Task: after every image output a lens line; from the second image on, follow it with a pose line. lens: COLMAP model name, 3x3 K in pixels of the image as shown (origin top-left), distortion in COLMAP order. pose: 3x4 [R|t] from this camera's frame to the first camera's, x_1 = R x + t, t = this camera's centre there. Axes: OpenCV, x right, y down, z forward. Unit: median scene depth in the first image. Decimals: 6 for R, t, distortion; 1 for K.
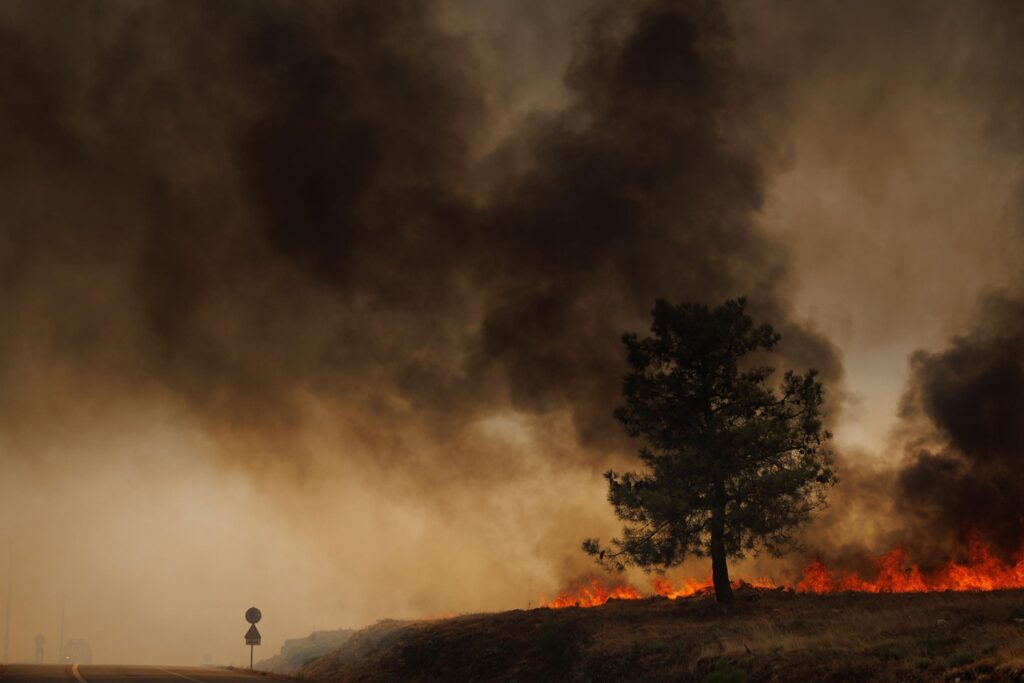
lens RADIAL K [[2043.5, 0, 512.0], [0, 2043.5, 341.5], [0, 0, 1]] dist [0.006314, -0.132754]
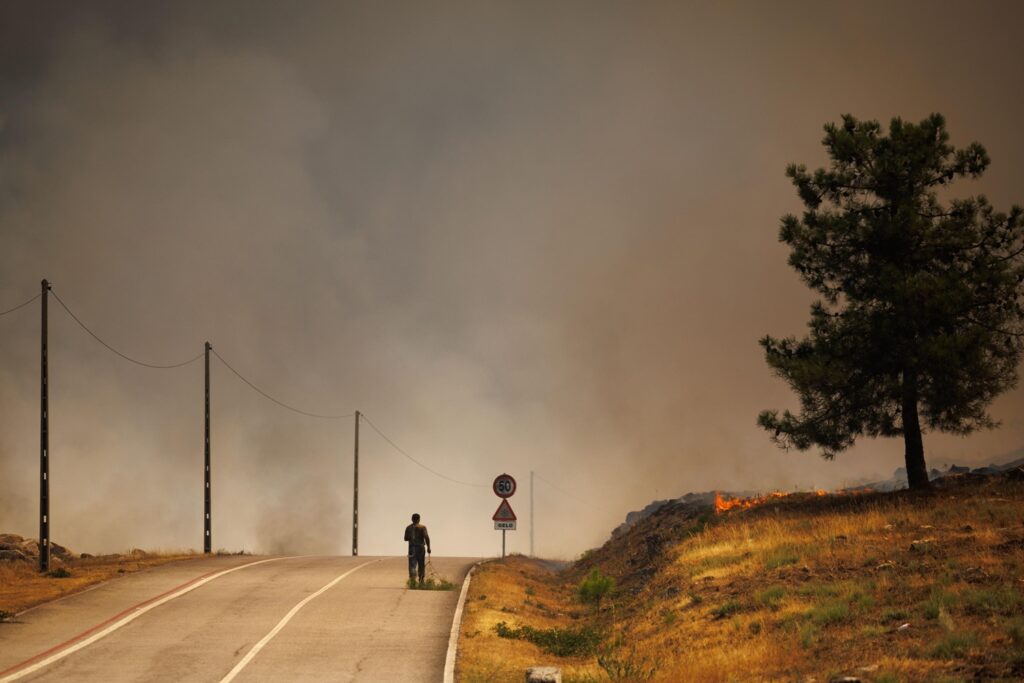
lens RADIAL K [[5939.4, 0, 512.0], [0, 5939.4, 341.6], [0, 0, 1]] dist [0.029833, -2.201383]
pose [[0.974311, -0.017260, -0.224543, 0.478325], [0.045417, 0.991632, 0.120848, -0.226142], [0.220578, -0.127941, 0.966942, -1.337550]]
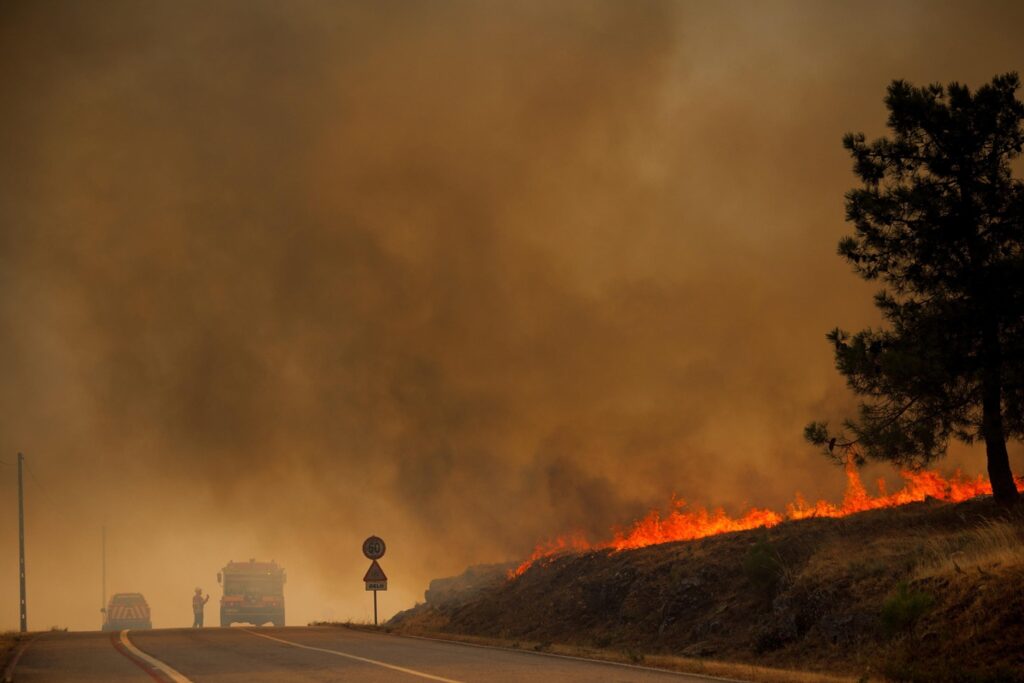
lens RADIAL K [[3383.2, 0, 512.0], [0, 3383.2, 341.5], [0, 0, 1]] dist [0.024275, -1.097436]
pose [[0.994349, -0.052401, -0.092324, 0.043693], [0.059390, 0.995440, 0.074645, -0.027066], [0.087991, -0.079707, 0.992927, -0.188795]]
